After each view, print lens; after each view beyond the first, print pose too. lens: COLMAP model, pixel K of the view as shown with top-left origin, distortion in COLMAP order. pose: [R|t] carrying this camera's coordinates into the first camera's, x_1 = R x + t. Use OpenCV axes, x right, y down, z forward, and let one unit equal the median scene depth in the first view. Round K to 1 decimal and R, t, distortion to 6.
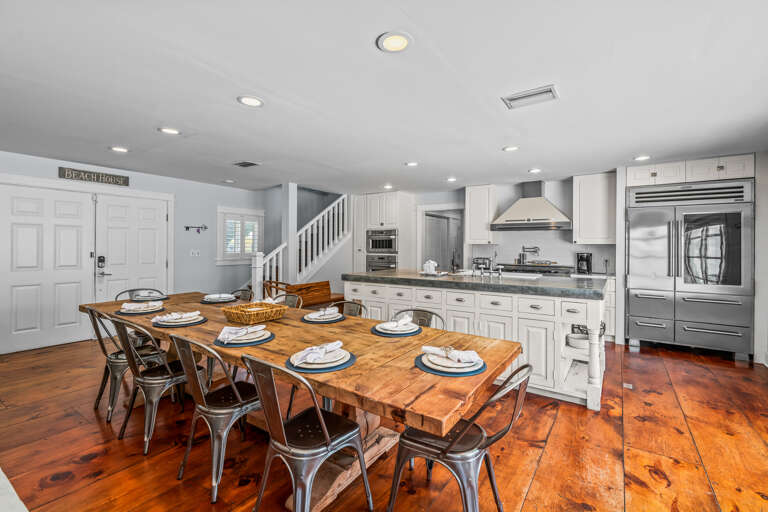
lens RADIAL K [[347.8, 0, 383.9], [0, 347.8, 247.7], [0, 0, 1]] dist [0.000230, 0.000048]
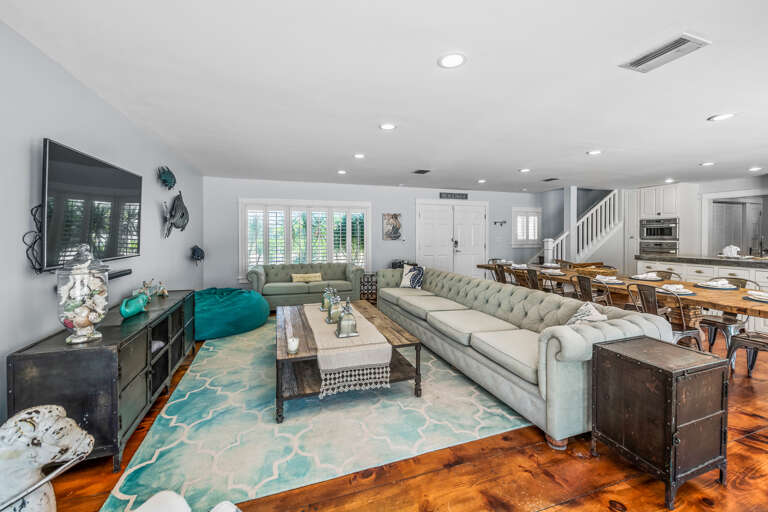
lens RADIAL K [[316.4, 0, 385.7], [0, 316.4, 236.5], [0, 0, 1]] dist [-0.000133, -0.000069]
pose [[0.799254, -0.003220, -0.600985, -0.099594], [0.004130, 0.999991, 0.000134, 0.000909], [0.600980, -0.002589, 0.799260, -0.348272]]
